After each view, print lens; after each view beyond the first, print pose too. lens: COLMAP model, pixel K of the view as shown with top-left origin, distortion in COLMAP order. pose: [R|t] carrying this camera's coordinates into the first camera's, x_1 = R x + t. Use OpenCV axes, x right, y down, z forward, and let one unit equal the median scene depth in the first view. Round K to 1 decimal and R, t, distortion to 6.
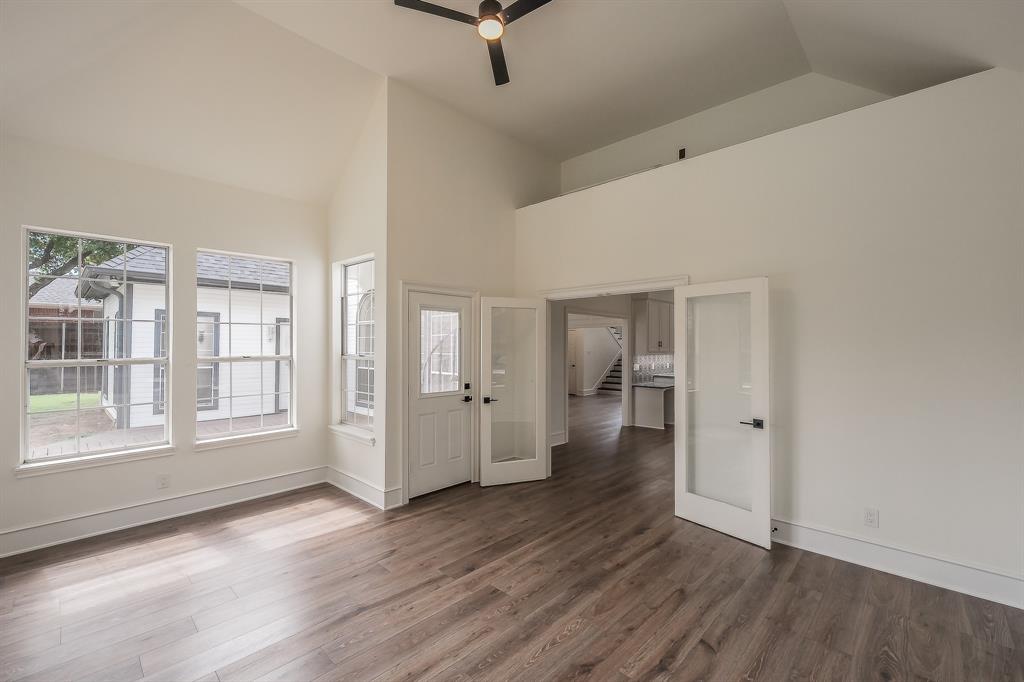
lens RADIAL K [[420.8, 0, 514.8], [0, 420.8, 341.5], [0, 0, 1]] dist [0.010552, -0.000588]
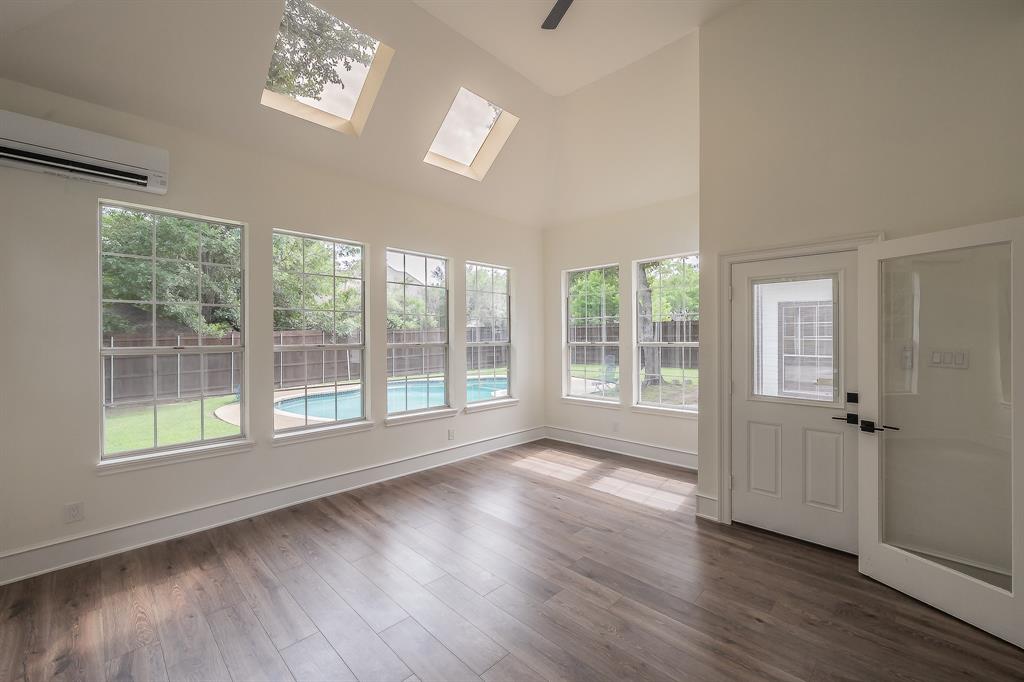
lens RADIAL K [[420.8, 0, 514.5], [0, 420.8, 340.3], [0, 0, 1]] dist [0.010552, -0.000588]
pose [[0.001242, 0.006211, -0.999980, 0.605269], [0.013747, 0.999886, 0.006228, 0.016605], [0.999905, -0.013755, 0.001156, 0.631289]]
